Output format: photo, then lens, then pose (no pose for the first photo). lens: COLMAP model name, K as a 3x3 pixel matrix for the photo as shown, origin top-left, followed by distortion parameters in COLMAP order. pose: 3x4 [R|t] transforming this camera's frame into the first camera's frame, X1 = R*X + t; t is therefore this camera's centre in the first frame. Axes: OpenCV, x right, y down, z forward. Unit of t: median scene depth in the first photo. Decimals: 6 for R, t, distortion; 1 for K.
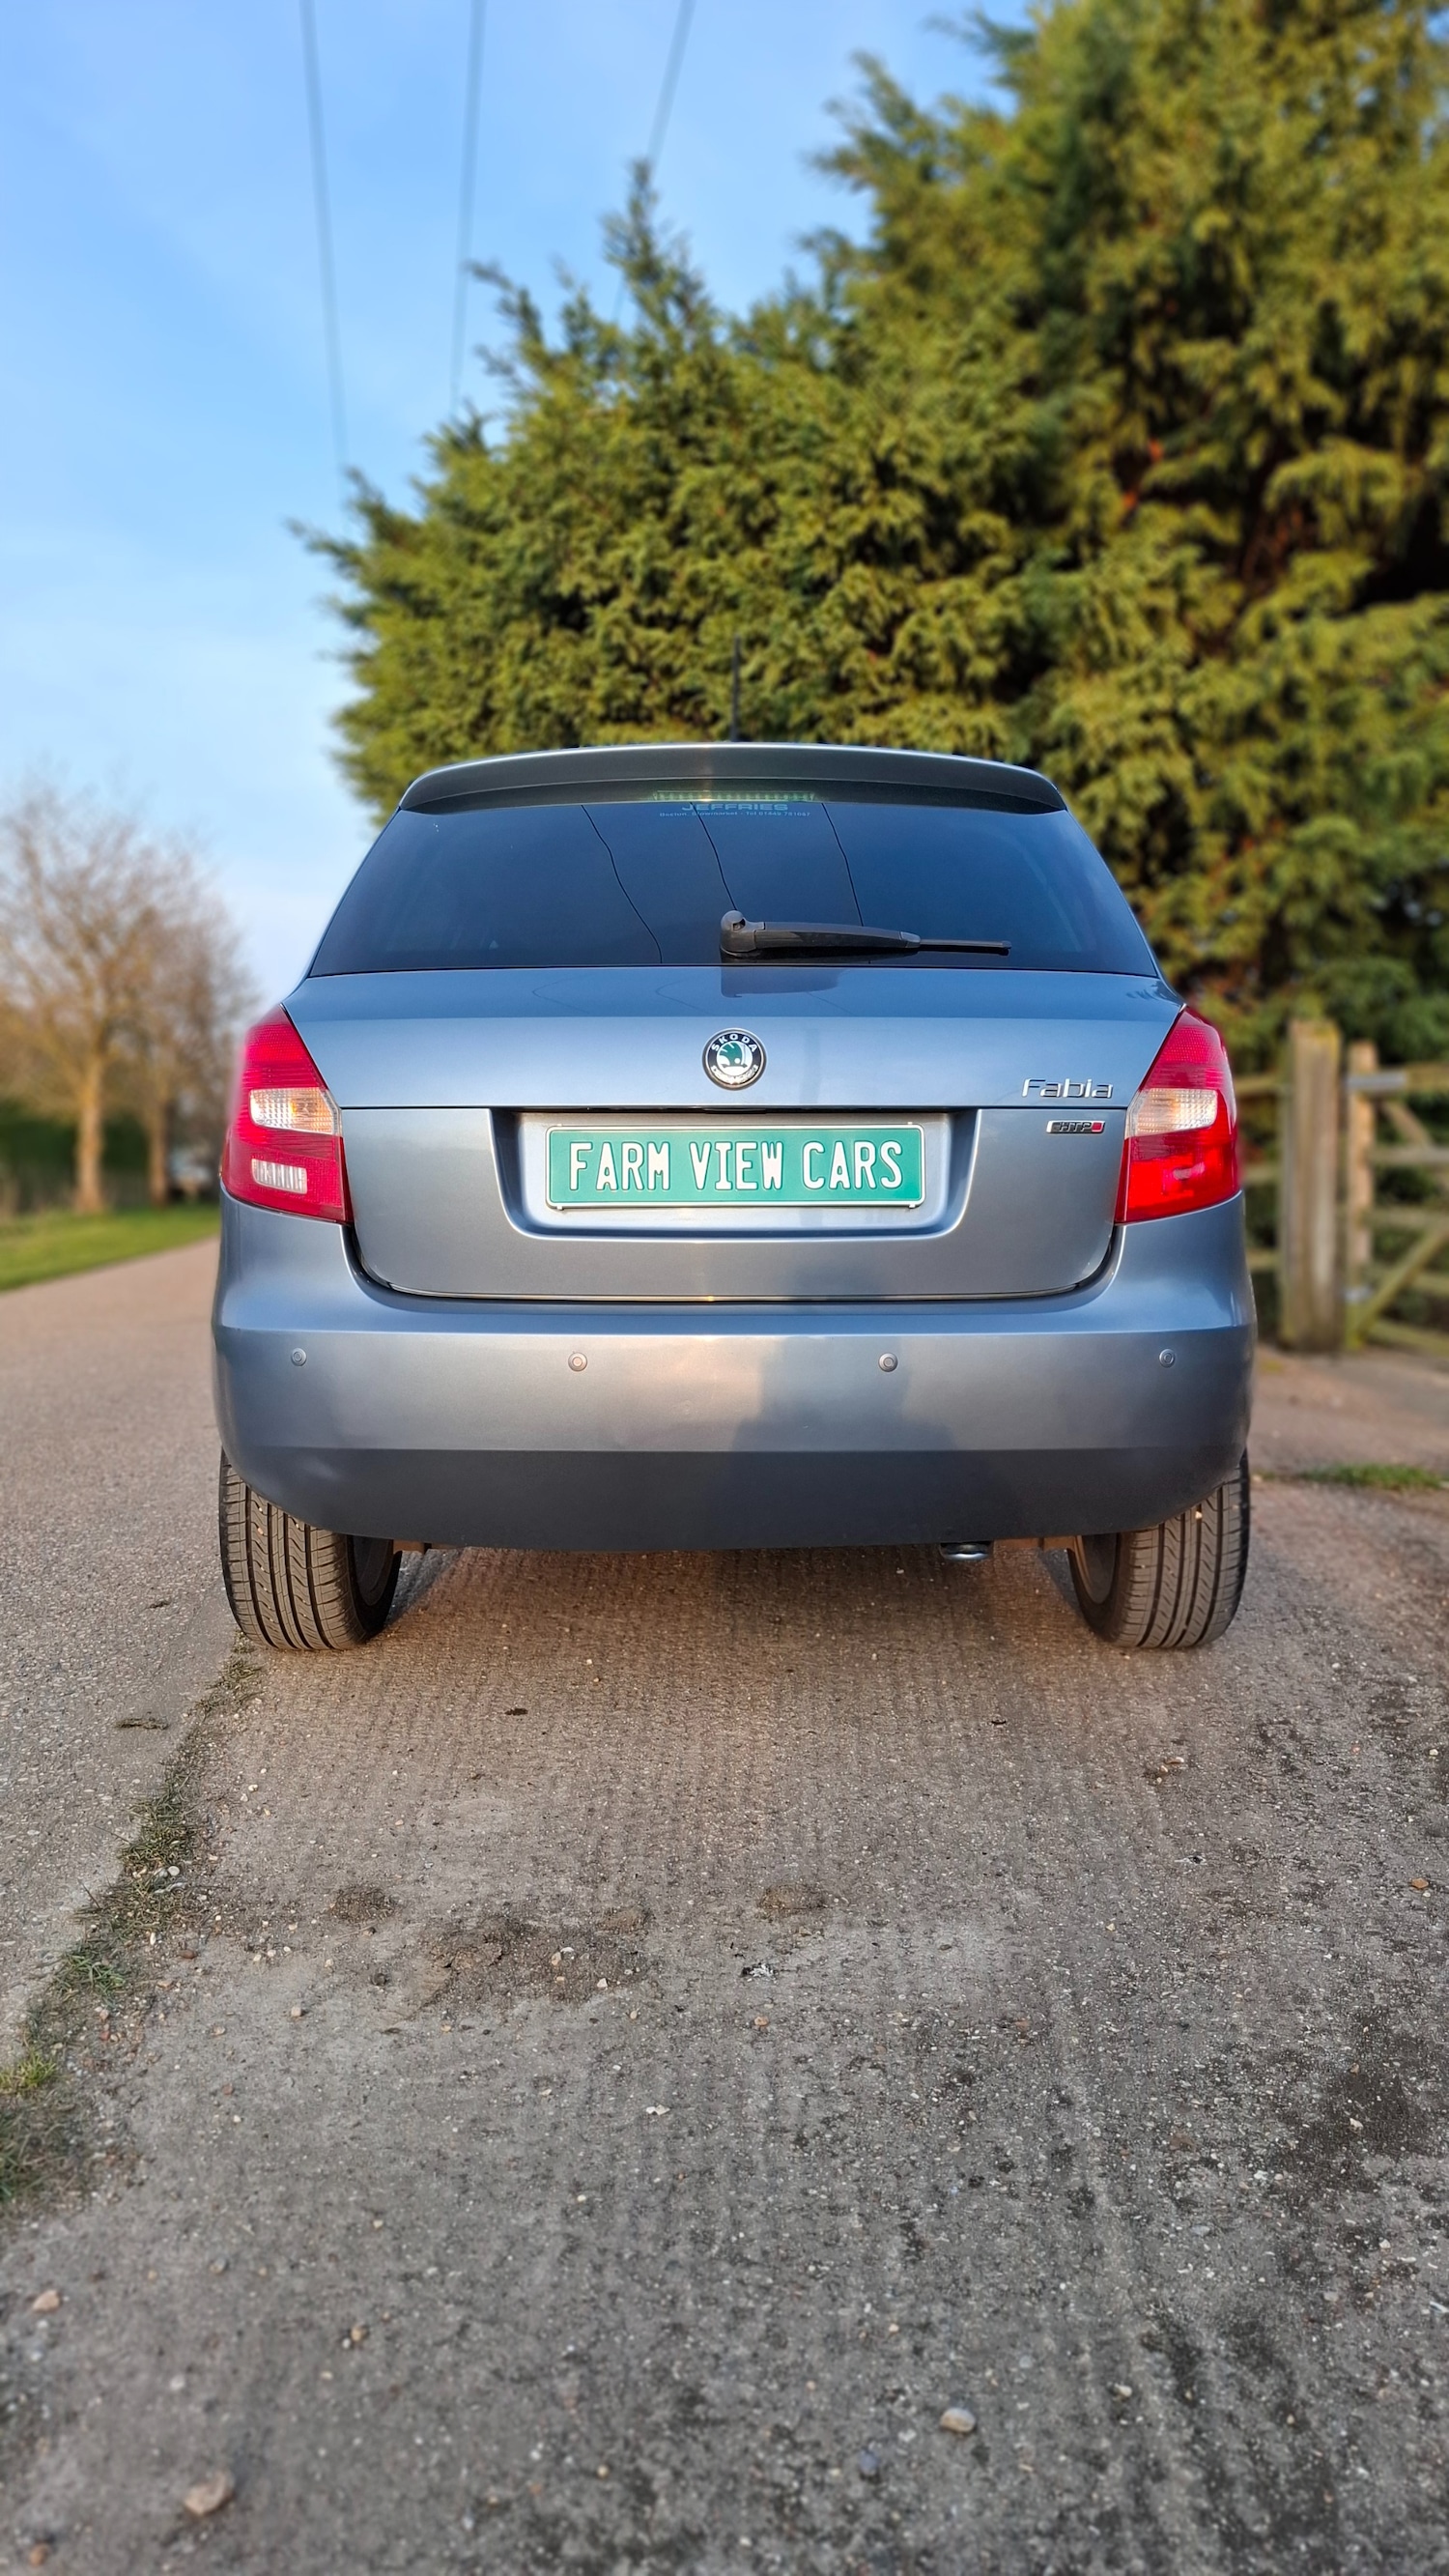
lens RADIAL K [[1775.0, 0, 737.1], [0, 1775.0, 1276.2], [0, 0, 1]] dist [0.087710, -0.100961]
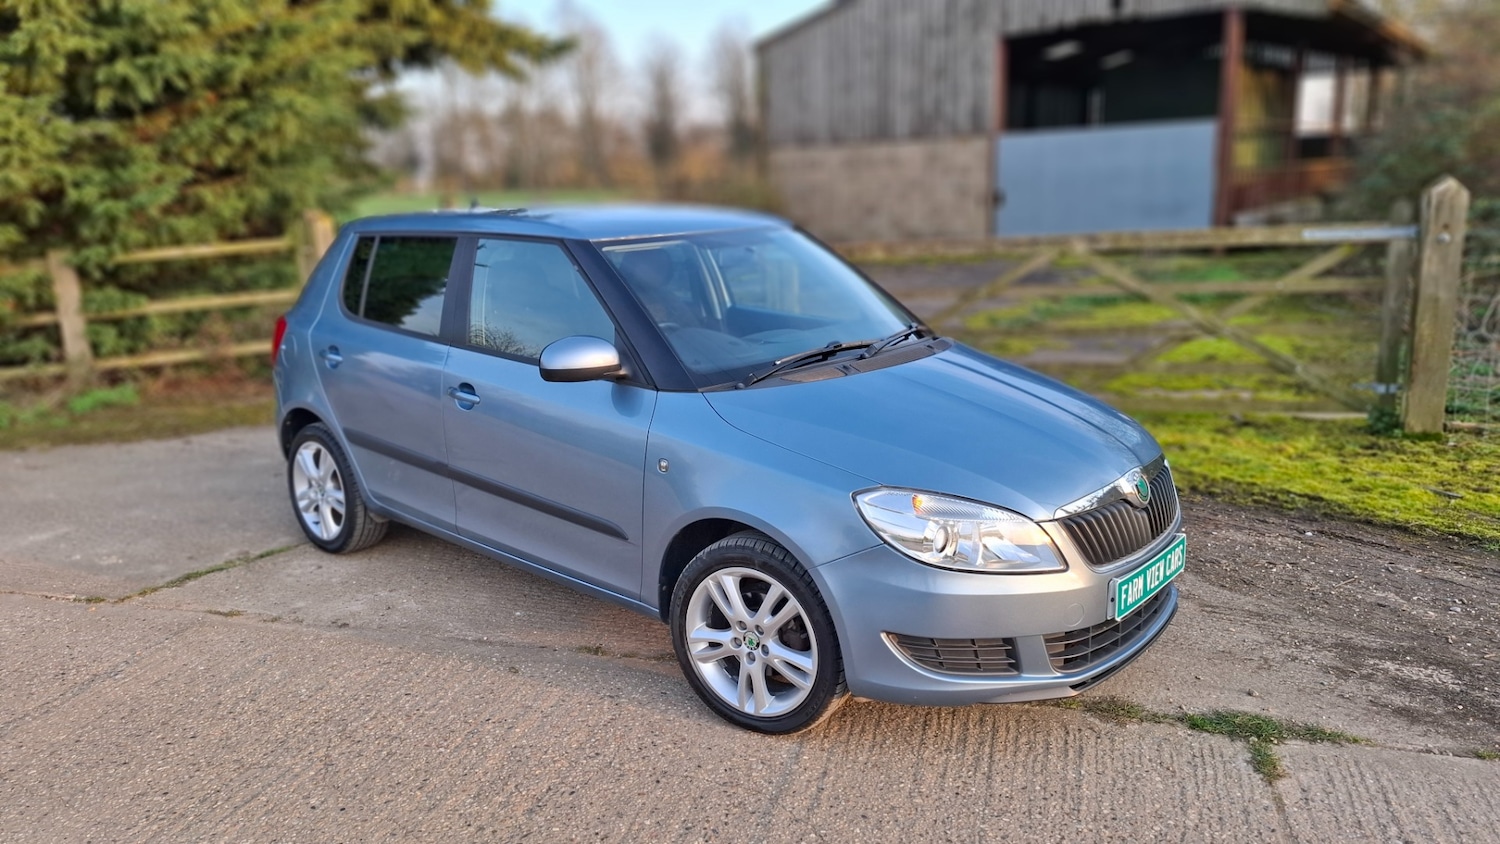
lens RADIAL K [[1033.7, 0, 735.9], [0, 1033.7, 421.7], [0, 0, 1]] dist [0.081464, -0.095689]
pose [[0.431425, -0.213613, 0.876494, -1.617527], [0.080765, 0.976807, 0.198306, -0.376423], [-0.898526, -0.014764, 0.438671, 0.494117]]
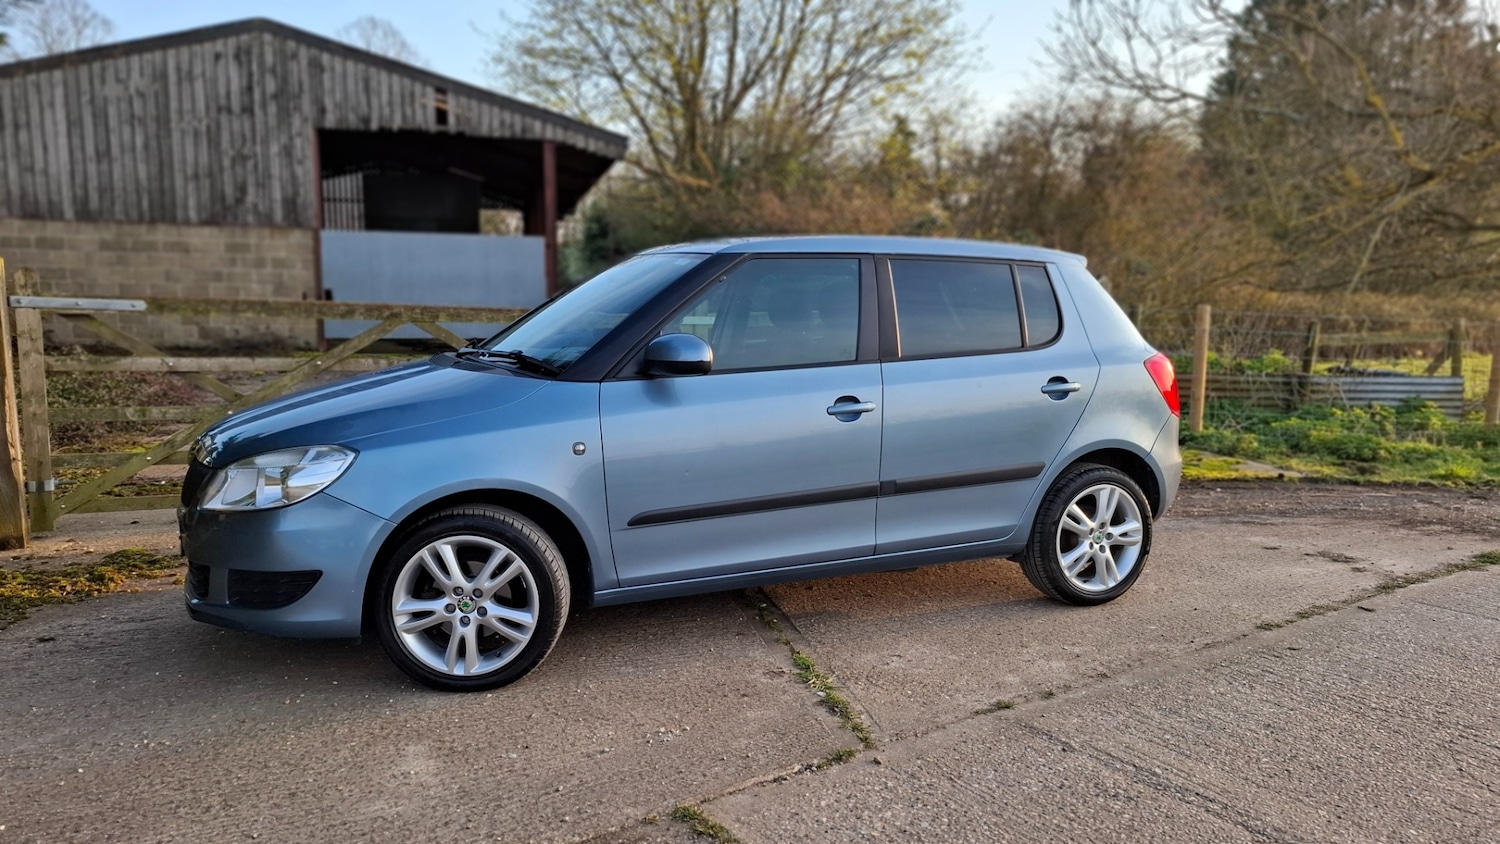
lens RADIAL K [[1040.2, 0, 748.2], [0, 1040.2, 436.6], [0, 0, 1]] dist [0.086391, -0.098910]
pose [[-0.438401, -0.124345, 0.890136, -1.578938], [0.037032, 0.987043, 0.156121, -0.375488], [-0.898016, 0.101407, -0.428117, 2.972837]]
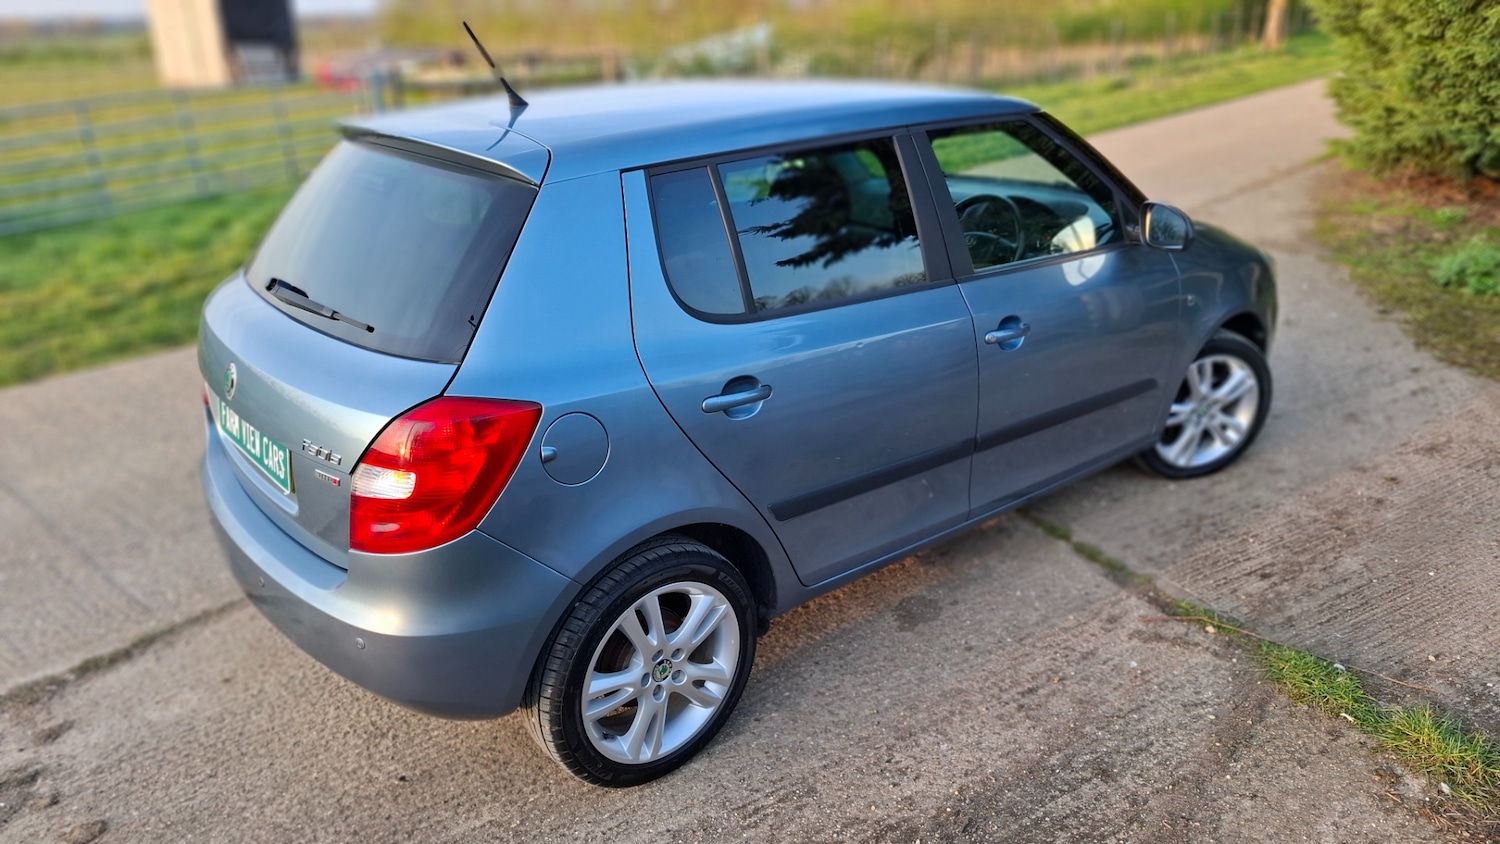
lens RADIAL K [[1027.6, 0, 758.5], [0, 1027.6, 418.6], [0, 0, 1]] dist [0.086036, -0.100018]
pose [[0.640218, 0.274599, -0.717438, 1.108993], [-0.021114, 0.939865, 0.340892, -0.466719], [0.767903, -0.203097, 0.607516, 0.838237]]
